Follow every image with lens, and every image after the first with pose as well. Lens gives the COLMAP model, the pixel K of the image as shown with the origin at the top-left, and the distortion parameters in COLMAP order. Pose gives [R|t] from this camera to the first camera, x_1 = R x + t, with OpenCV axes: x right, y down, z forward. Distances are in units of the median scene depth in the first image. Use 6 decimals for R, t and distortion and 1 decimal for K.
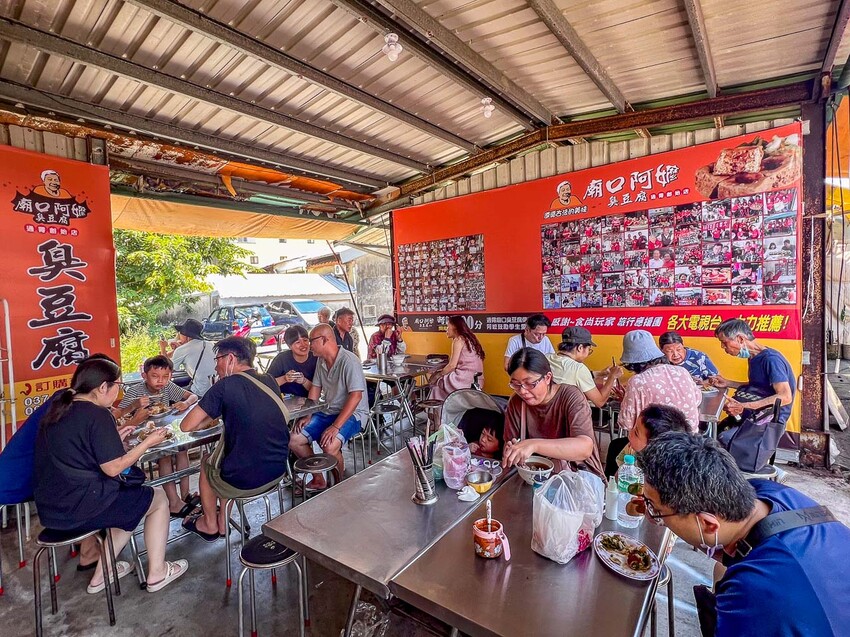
lens RADIAL K [[424.0, 0, 422.7], [0, 424.0, 314.6], [0, 0, 1]] dist [-0.000593, -0.000344]
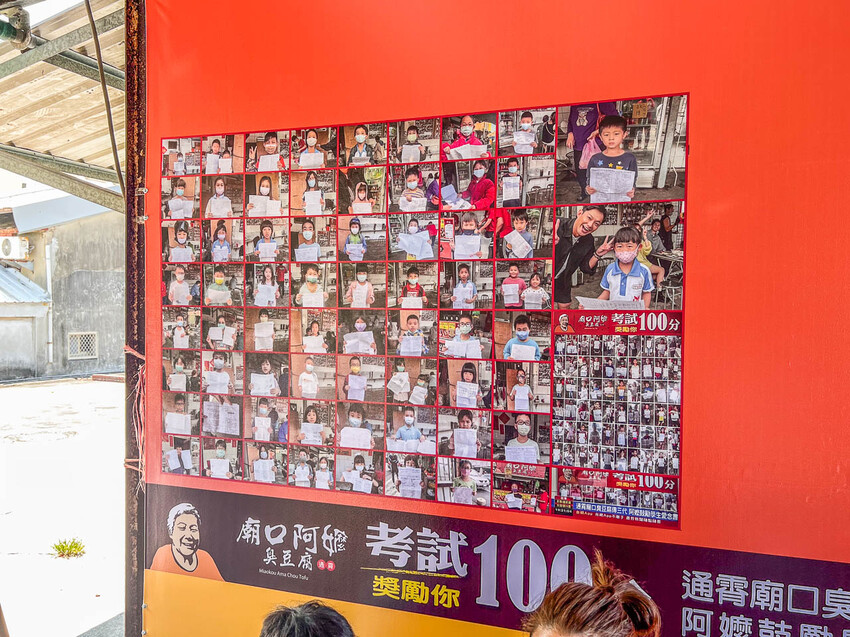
lens RADIAL K [[710.9, 0, 427.0], [0, 710.9, 322.7], [0, 0, 1]] dist [0.075134, 0.004184]
pose [[0.951714, 0.046334, 0.303470, -0.042866], [-0.036738, 0.998630, -0.037257, -0.074508], [-0.304781, 0.024309, 0.952112, 0.690713]]
